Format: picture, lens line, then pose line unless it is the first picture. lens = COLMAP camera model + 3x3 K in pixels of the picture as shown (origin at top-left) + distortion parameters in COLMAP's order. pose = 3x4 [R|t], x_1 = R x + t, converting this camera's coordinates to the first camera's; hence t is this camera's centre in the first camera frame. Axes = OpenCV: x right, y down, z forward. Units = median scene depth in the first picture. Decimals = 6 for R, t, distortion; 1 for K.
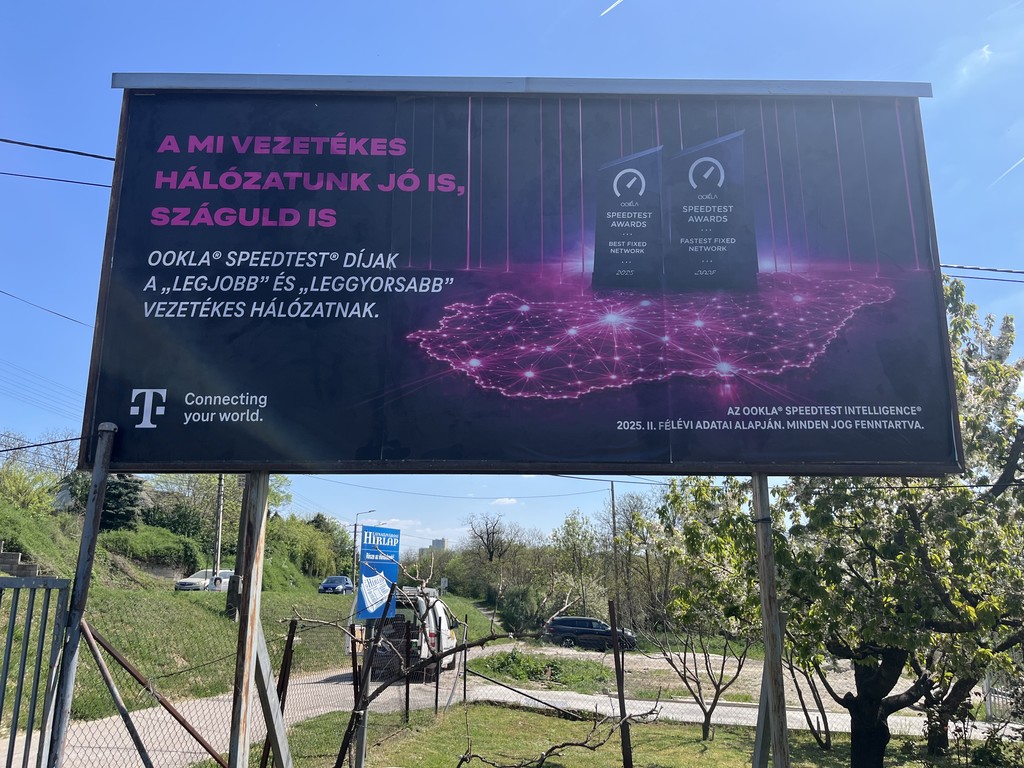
lens RADIAL K [[734.6, 0, 526.9], [0, 734.6, 362.2], [0, 0, 1]] dist [0.061527, -0.075009]
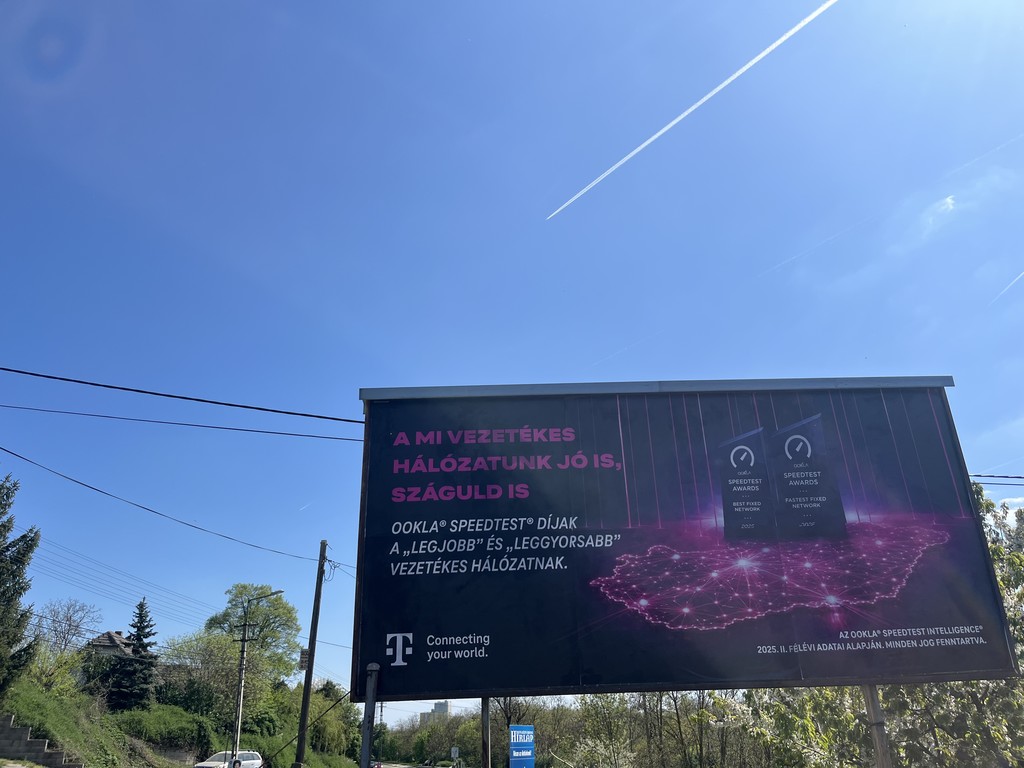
lens RADIAL K [[734.6, 0, 526.9], [0, 734.6, 362.2], [0, 0, 1]] dist [0.061527, -0.075009]
pose [[0.999256, -0.033670, 0.018817, -0.282327], [0.036574, 0.982058, -0.184999, -0.179590], [-0.012251, 0.185550, 0.982559, -0.371424]]
